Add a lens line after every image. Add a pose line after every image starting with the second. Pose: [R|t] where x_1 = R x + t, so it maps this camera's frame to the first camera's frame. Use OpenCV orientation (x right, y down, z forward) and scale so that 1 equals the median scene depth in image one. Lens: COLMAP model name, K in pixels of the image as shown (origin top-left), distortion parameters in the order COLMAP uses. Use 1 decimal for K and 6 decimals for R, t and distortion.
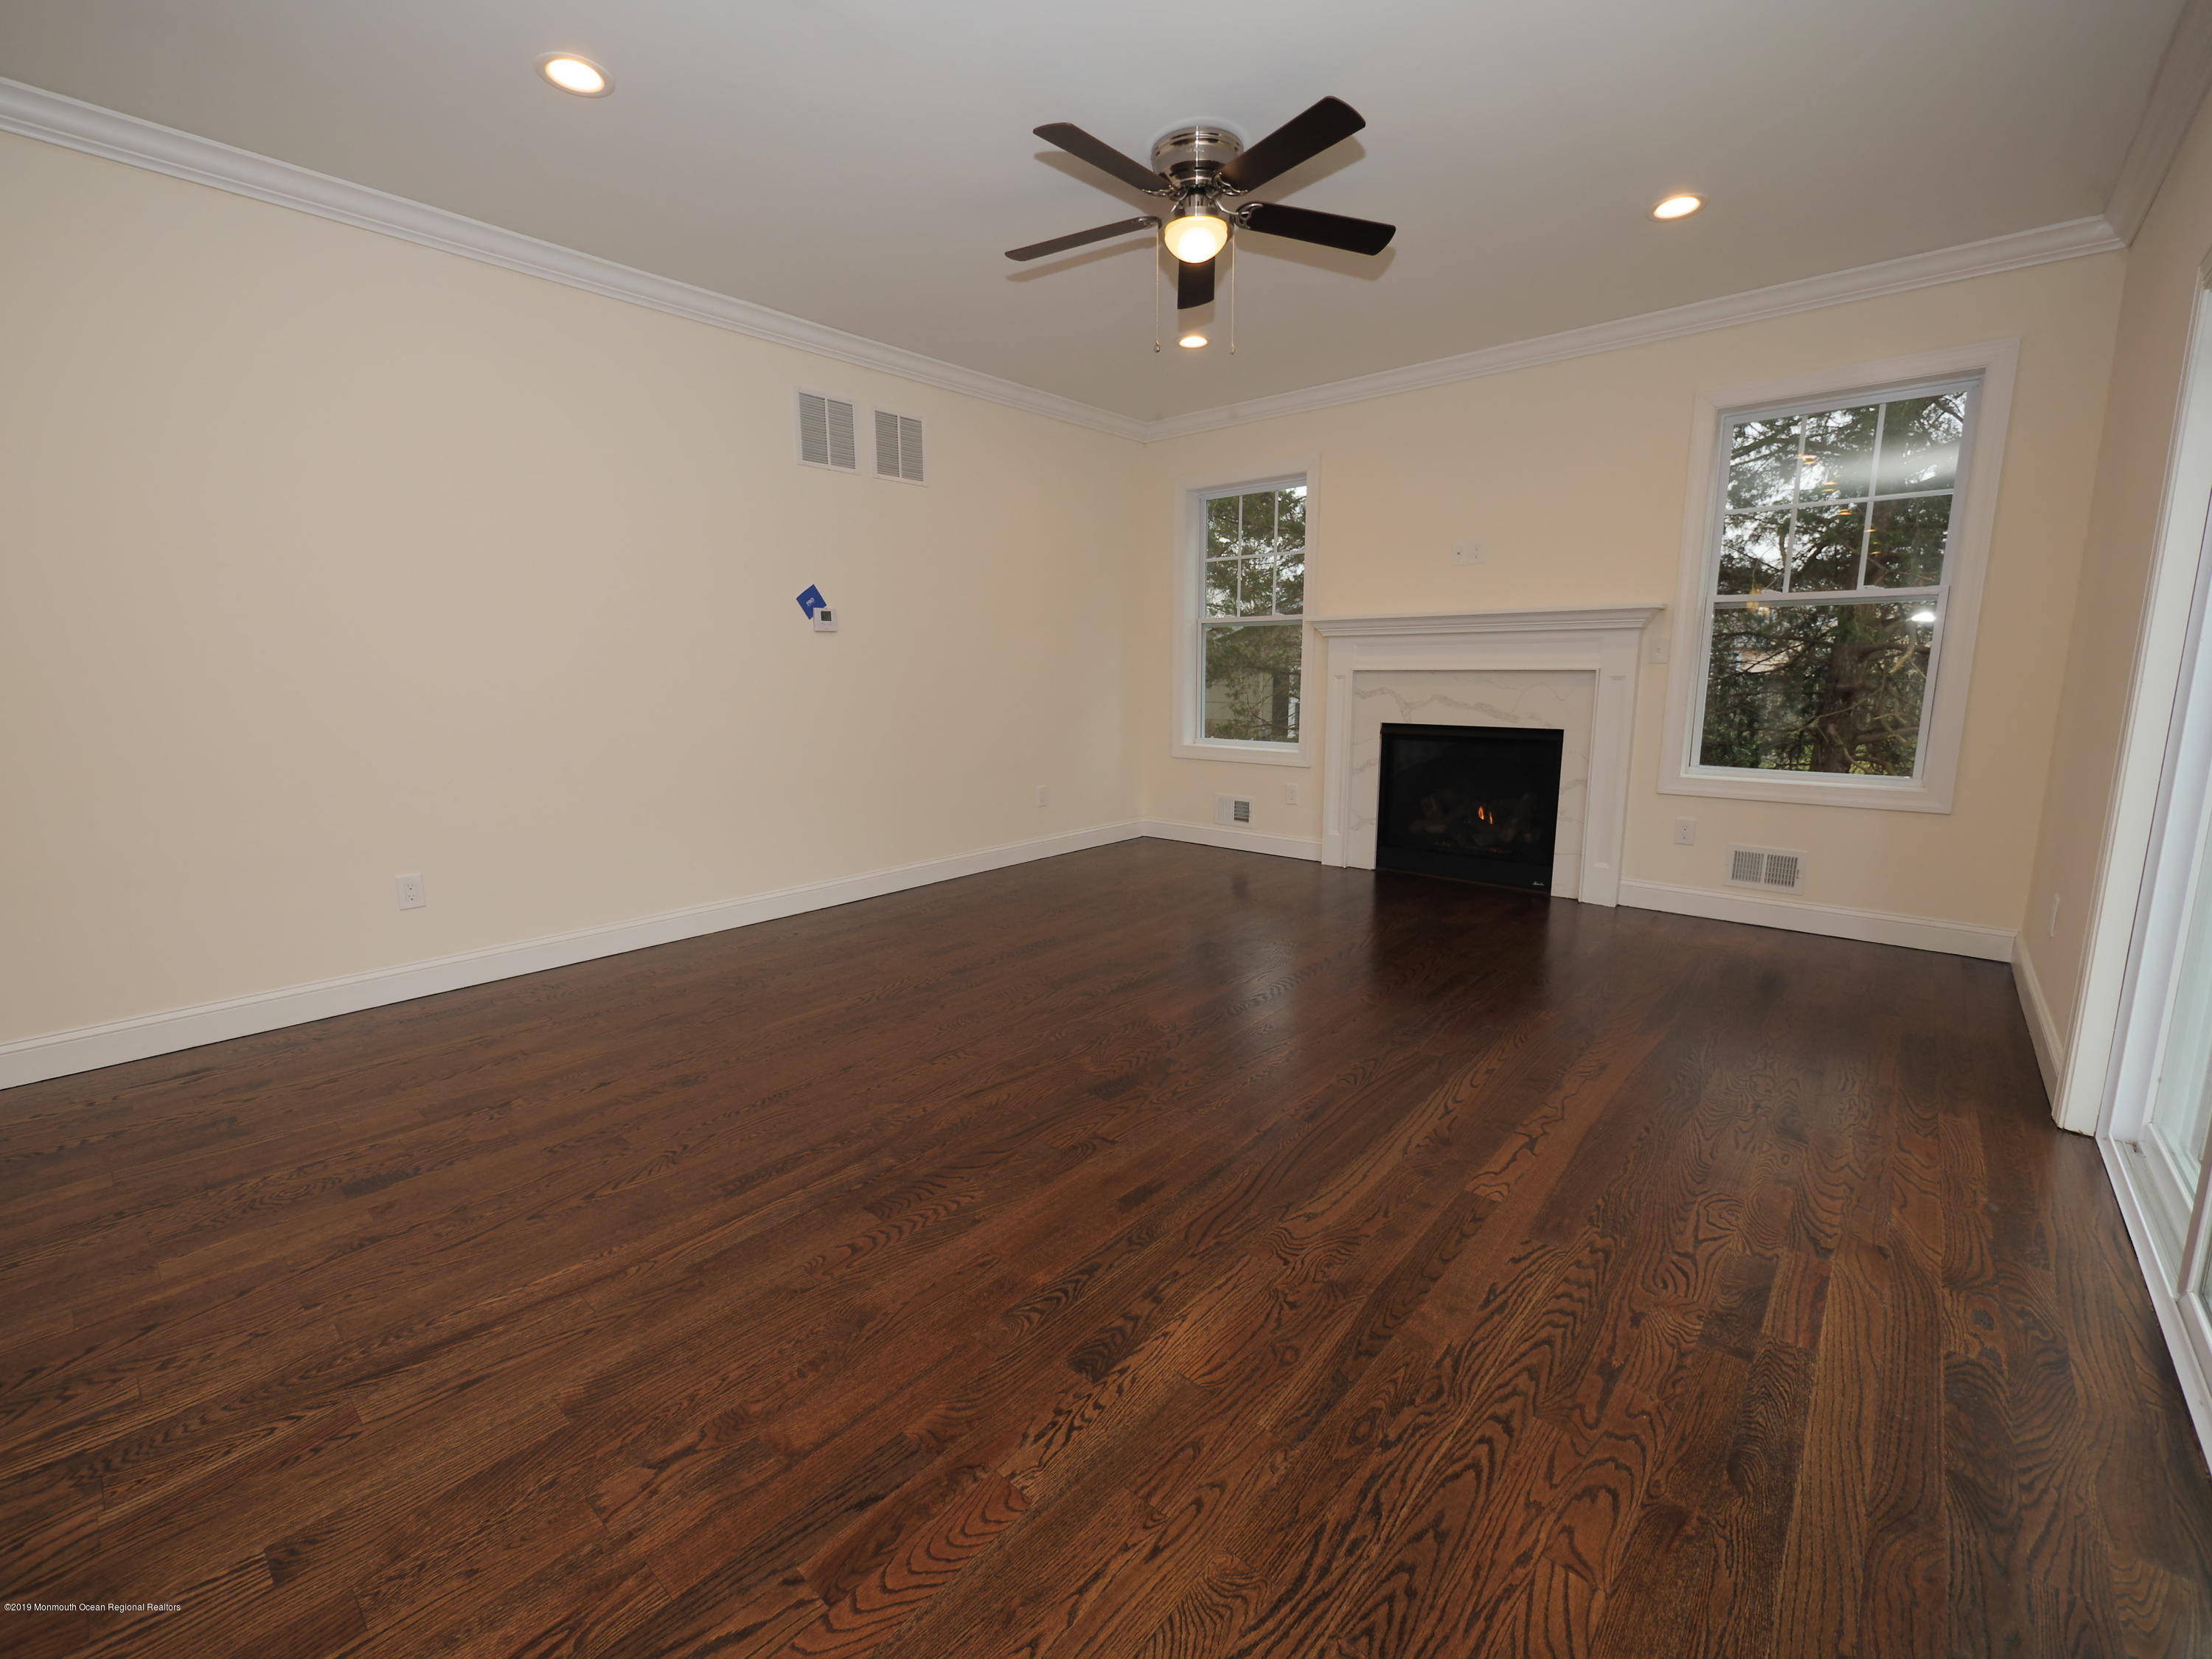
lens RADIAL K [[936.6, 0, 1104.1], [0, 936.6, 826.6], [0, 0, 1]] dist [-0.001175, 0.000097]
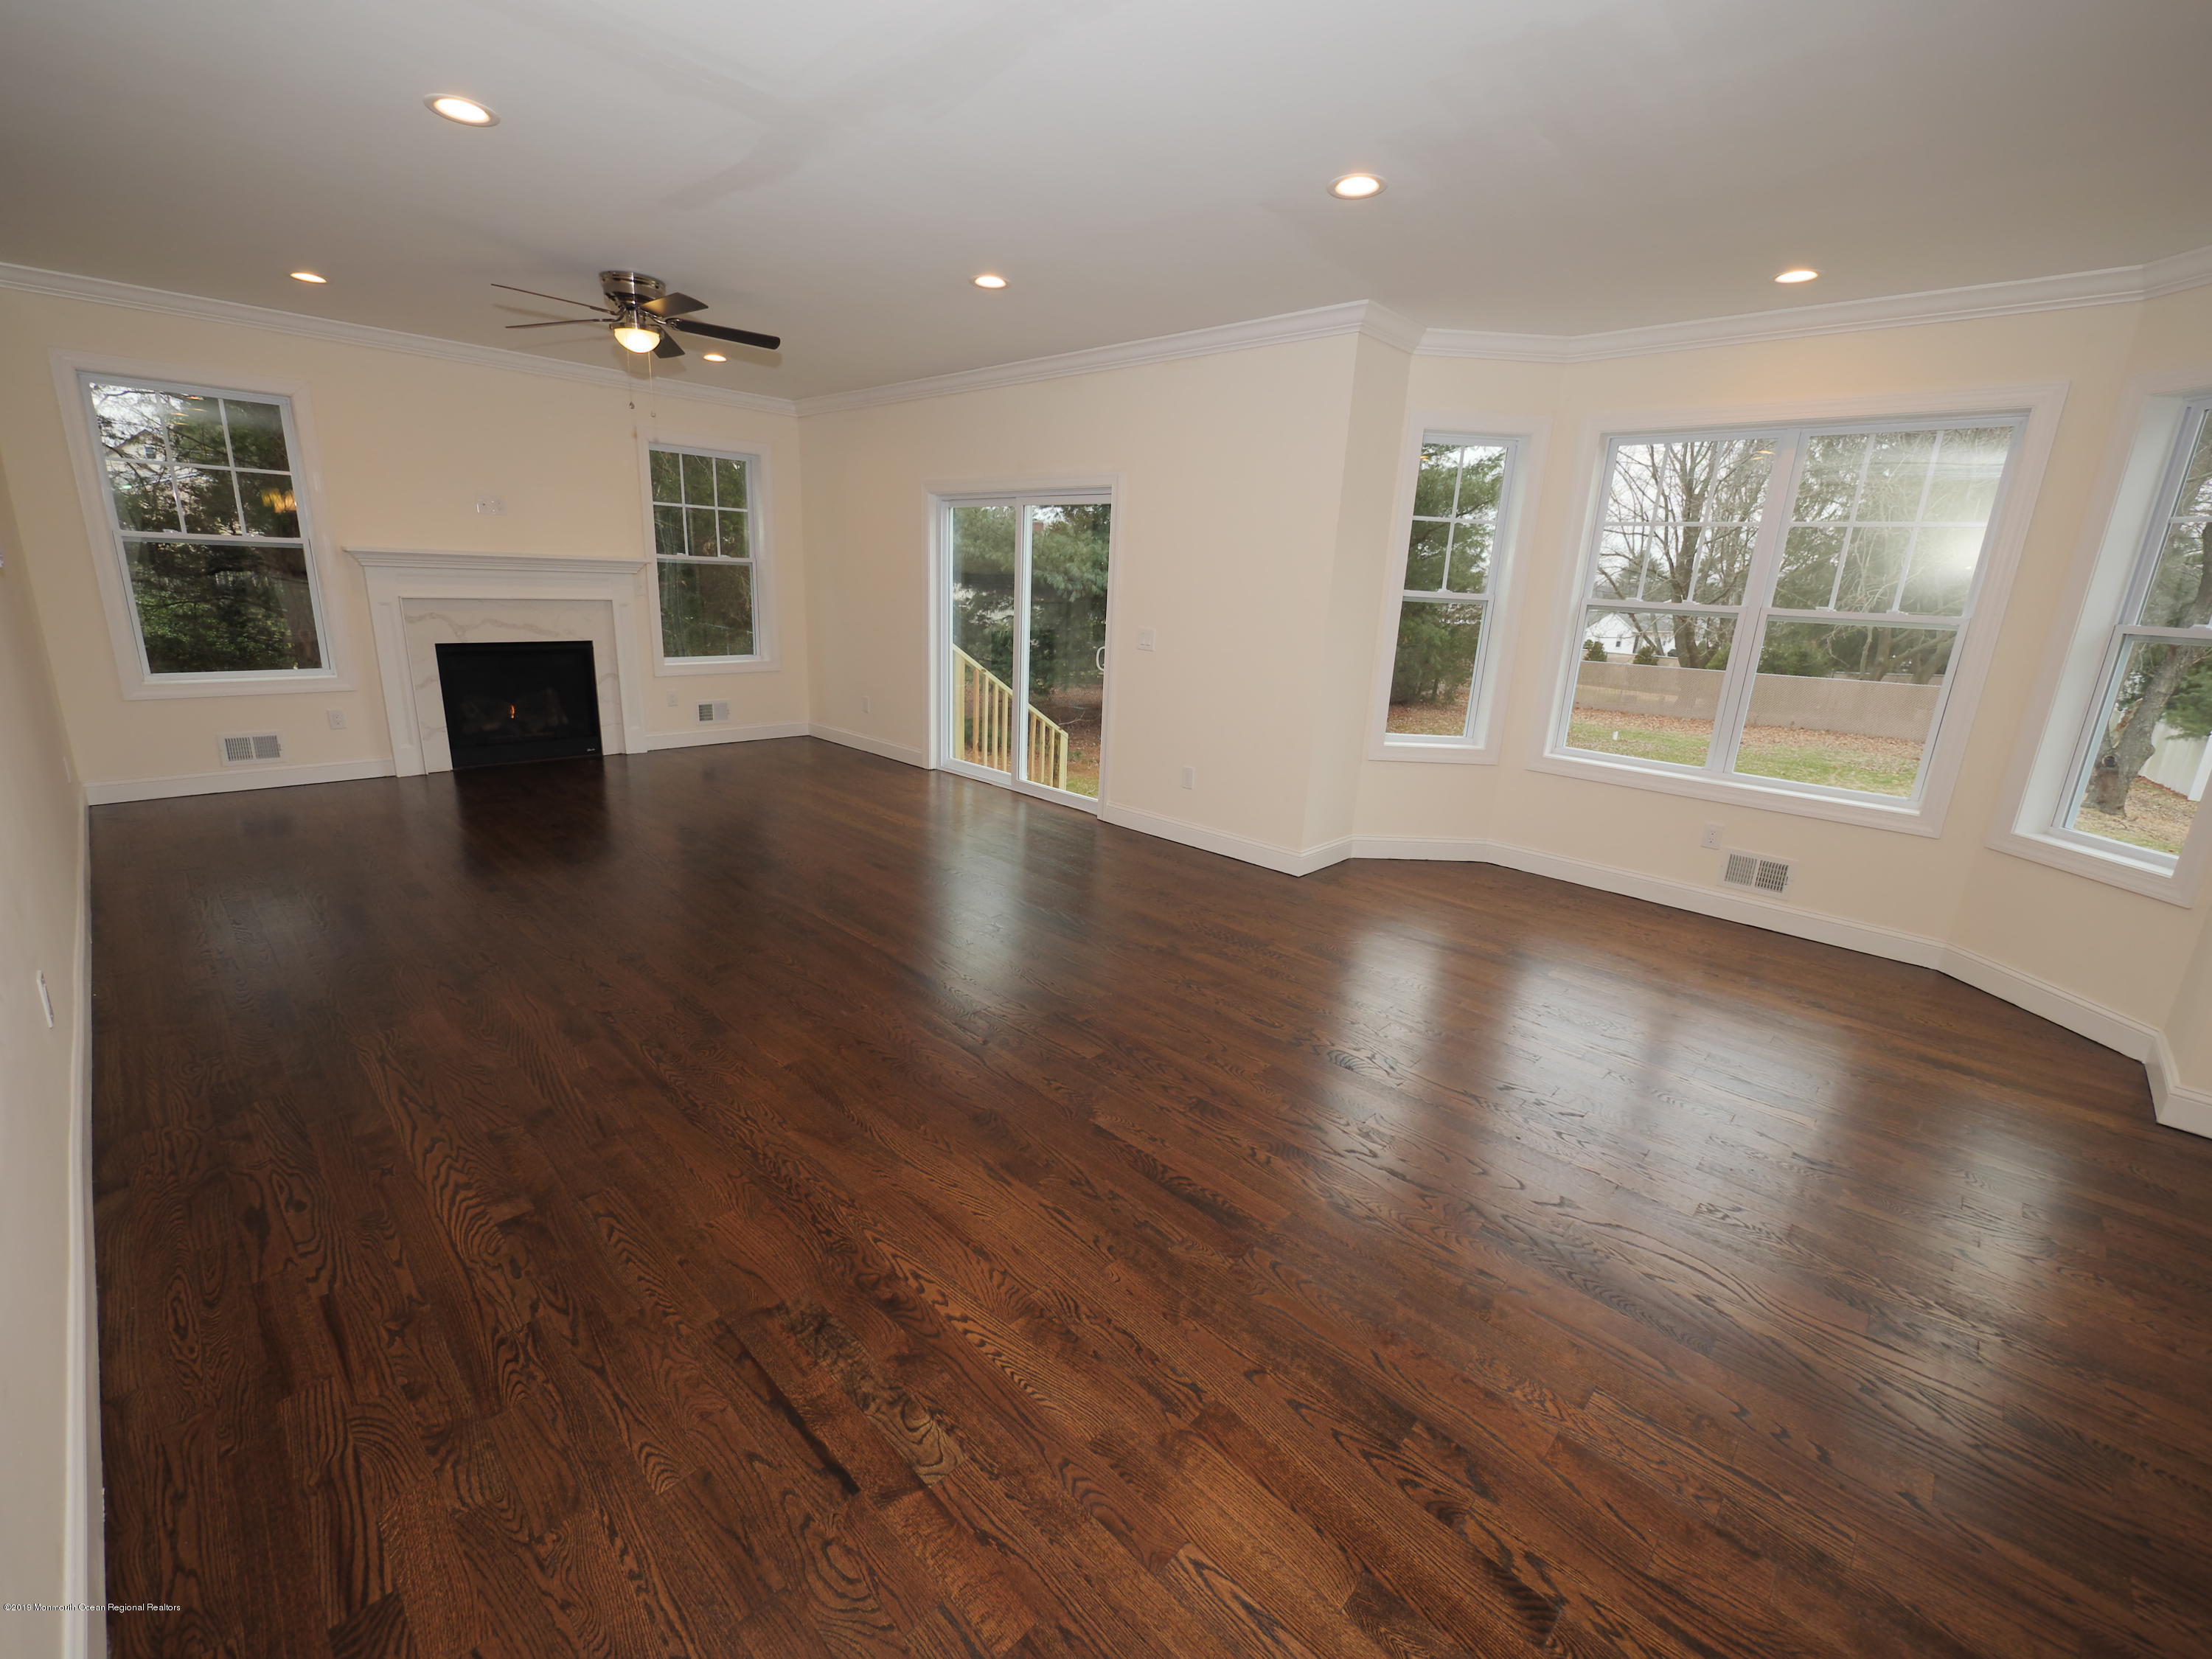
lens RADIAL K [[936.6, 0, 1104.1], [0, 936.6, 826.6], [0, 0, 1]] dist [-0.001175, 0.000097]
pose [[0.059765, -0.258266, 0.964224, -0.898744], [0.118733, 0.960932, 0.250025, -0.091202], [-0.991126, 0.099542, 0.088094, 0.105495]]
